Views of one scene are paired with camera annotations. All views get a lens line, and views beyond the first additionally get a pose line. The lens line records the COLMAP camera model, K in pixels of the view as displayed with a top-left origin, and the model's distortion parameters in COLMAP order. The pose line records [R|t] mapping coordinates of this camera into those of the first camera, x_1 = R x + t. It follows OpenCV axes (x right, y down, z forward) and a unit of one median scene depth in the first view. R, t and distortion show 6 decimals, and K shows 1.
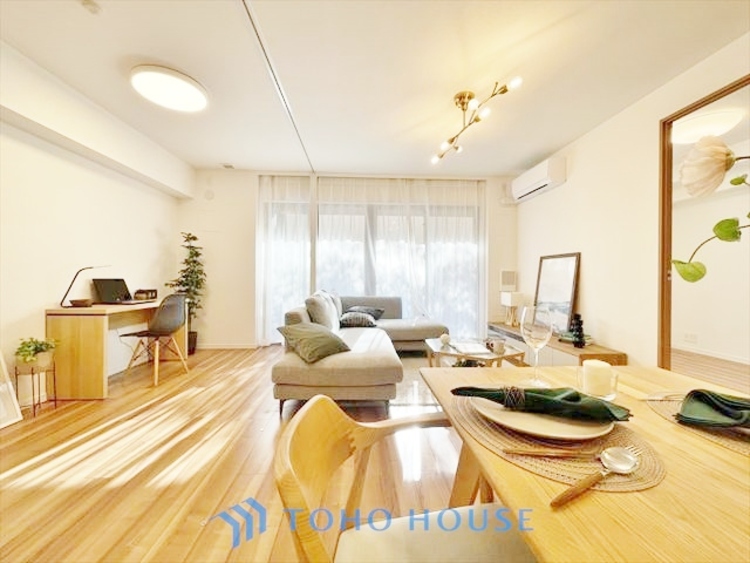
lens RADIAL K [[295.8, 0, 375.0], [0, 295.8, 281.5], [0, 0, 1]] dist [-0.001155, -0.000046]
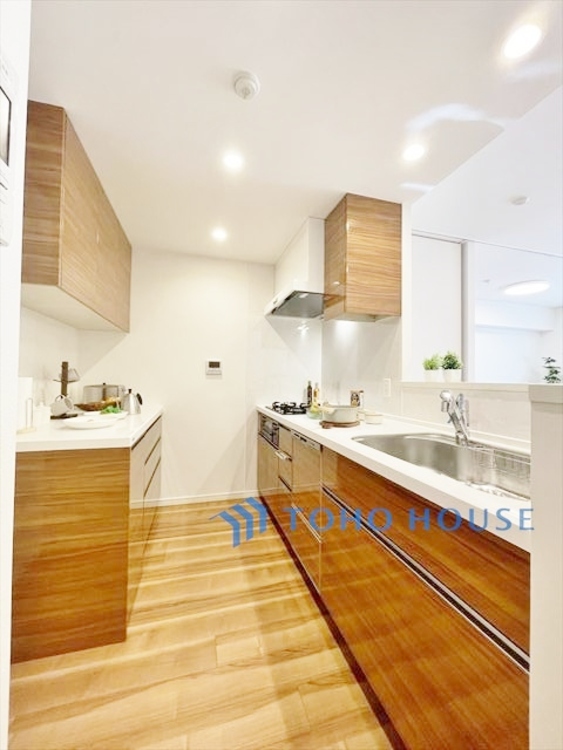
lens RADIAL K [[303.4, 0, 282.5], [0, 303.4, 372.2], [0, 0, 1]] dist [-0.002837, -0.000263]
pose [[0.226838, -0.022351, -0.973676, 0.452561], [-0.028126, 0.999169, -0.029488, -0.017562], [0.973526, 0.034074, 0.226021, -0.513968]]
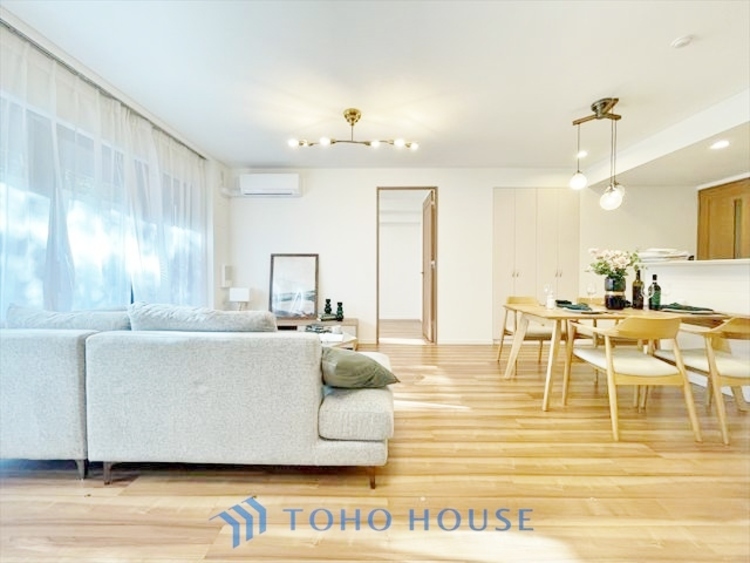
lens RADIAL K [[303.4, 0, 374.6], [0, 303.4, 278.7], [0, 0, 1]] dist [-0.002837, -0.000263]
pose [[0.059654, -0.027028, 0.997853, -0.531182], [0.015473, 0.999538, 0.026149, -0.014790], [-0.998099, 0.013880, 0.060044, 0.529168]]
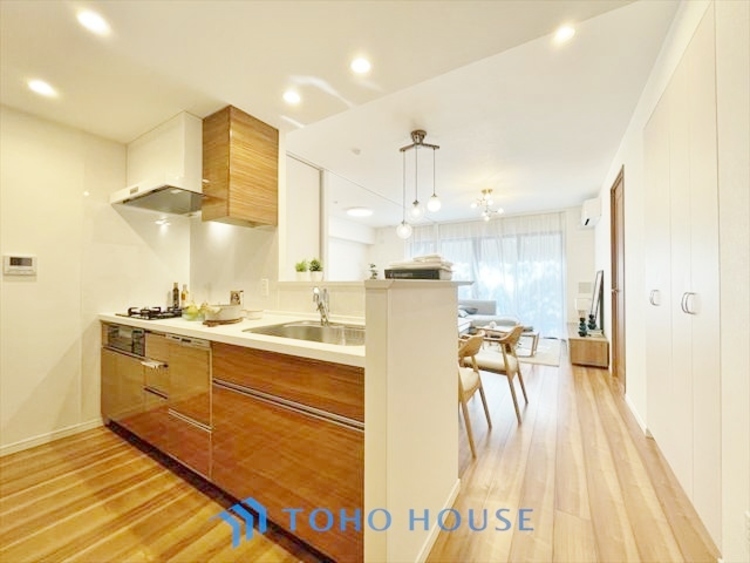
lens RADIAL K [[303.4, 0, 374.6], [0, 303.4, 278.7], [0, 0, 1]] dist [-0.002837, -0.000263]
pose [[0.818499, -0.010323, -0.574416, 0.500384], [-0.006128, 0.999625, -0.026697, -0.013334], [0.574476, 0.025372, 0.818128, -0.581818]]
